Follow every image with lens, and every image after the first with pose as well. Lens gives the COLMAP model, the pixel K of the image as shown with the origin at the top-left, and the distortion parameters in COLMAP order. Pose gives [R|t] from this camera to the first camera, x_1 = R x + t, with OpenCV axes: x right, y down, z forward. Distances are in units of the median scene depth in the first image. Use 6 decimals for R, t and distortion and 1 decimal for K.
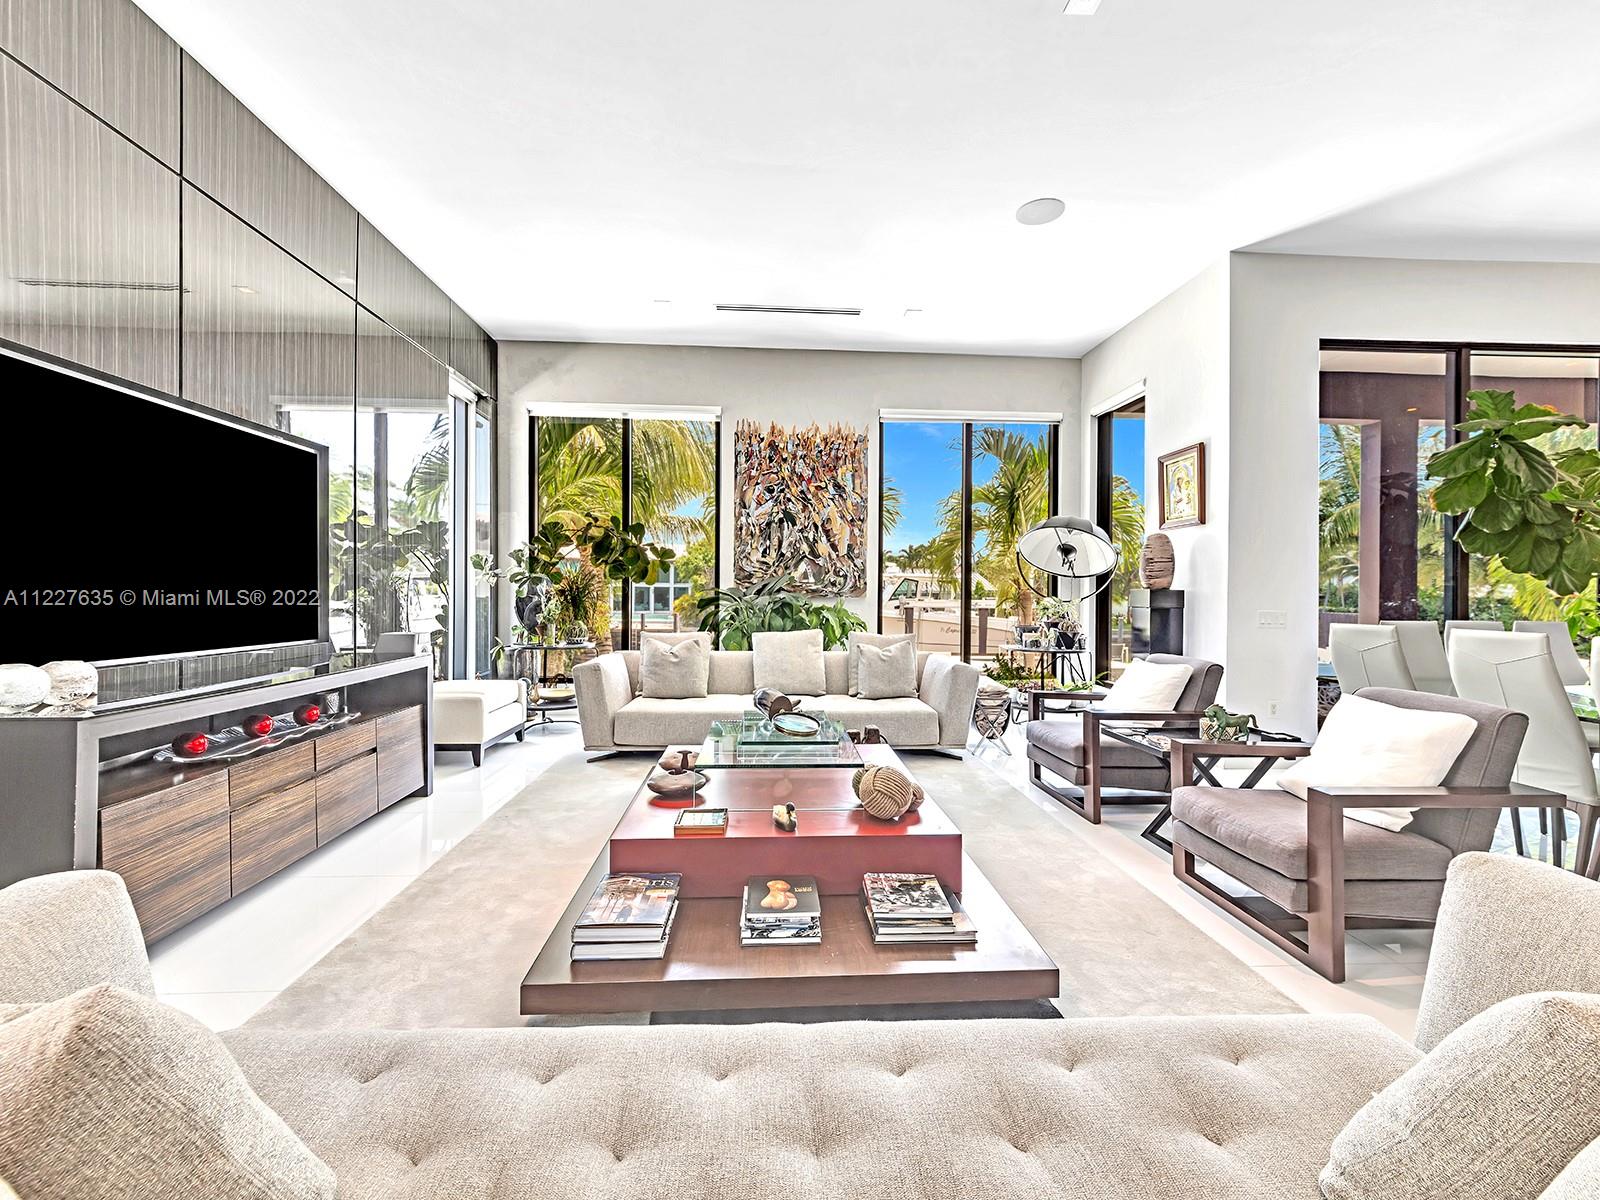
lens RADIAL K [[652.9, 0, 786.2], [0, 652.9, 596.6], [0, 0, 1]] dist [-0.009998, 0.000144]
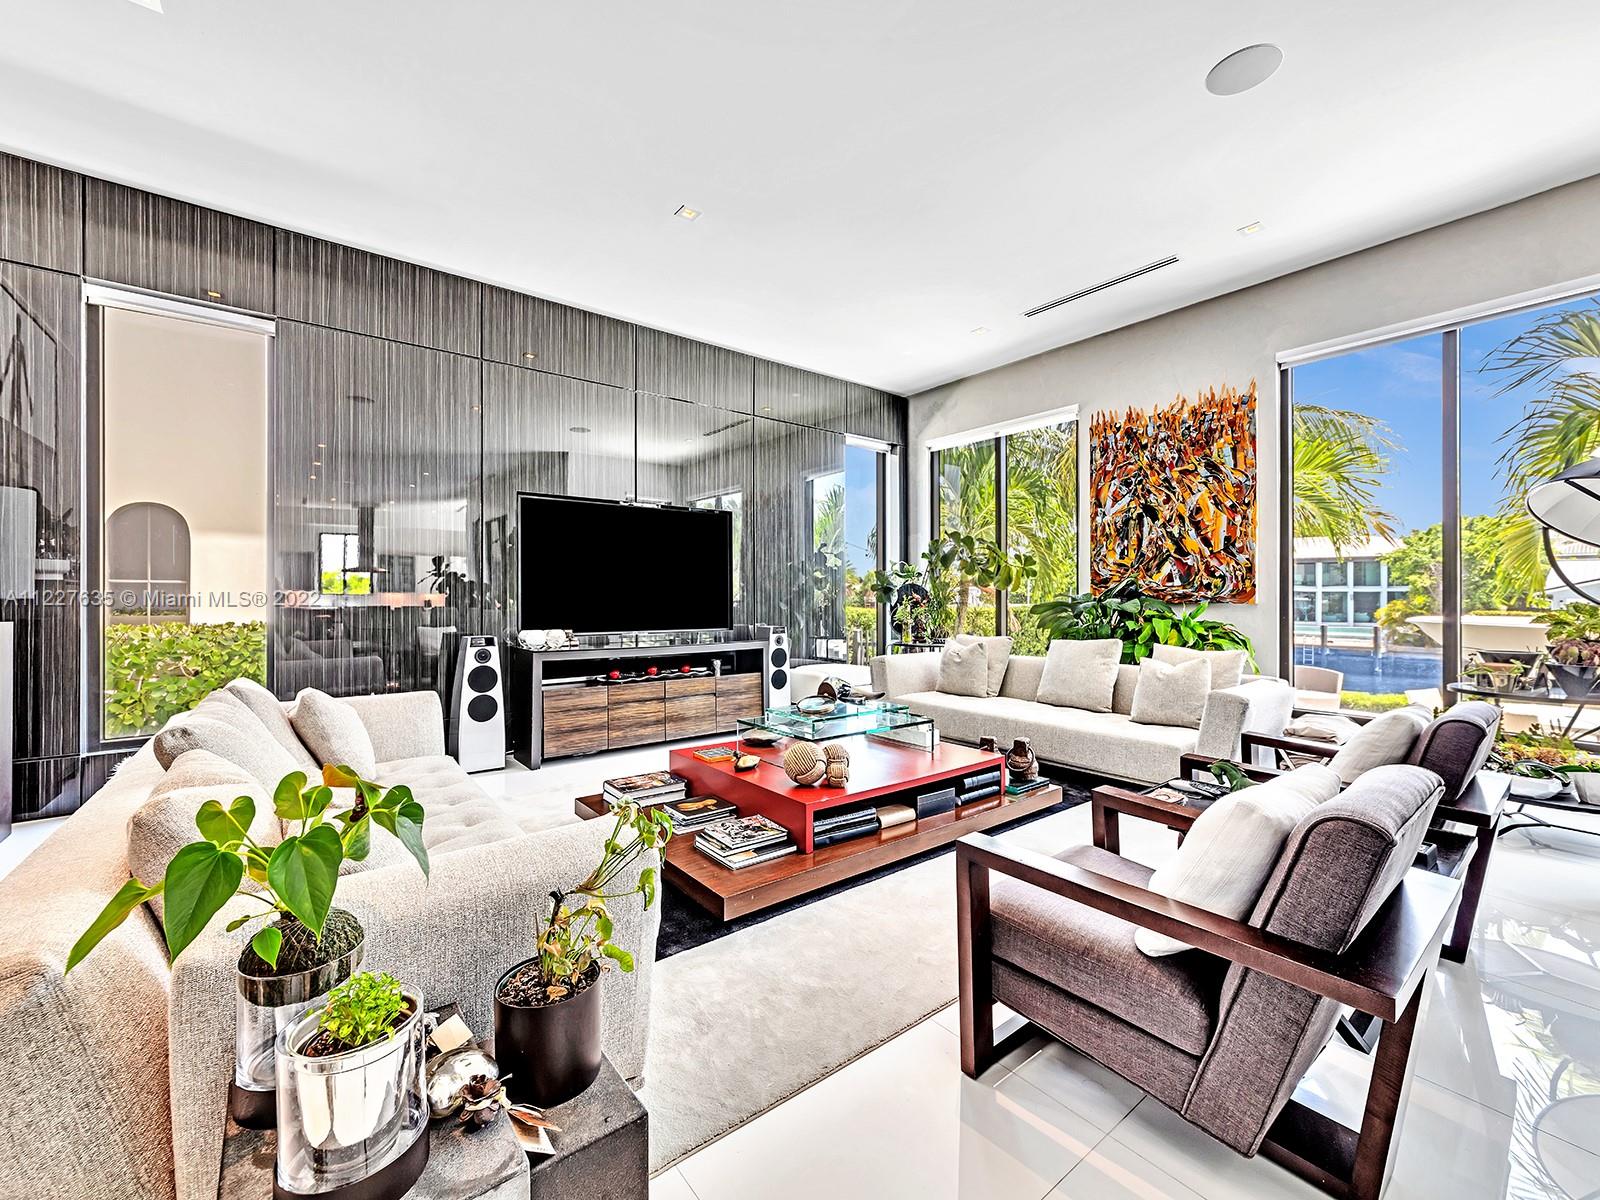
lens RADIAL K [[652.9, 0, 786.2], [0, 652.9, 596.6], [0, 0, 1]] dist [-0.009998, 0.000144]
pose [[0.559759, -0.009202, -0.828605, 0.450043], [-0.000516, 0.999934, -0.011454, 0.001977], [0.828656, 0.006839, 0.559717, 0.115713]]
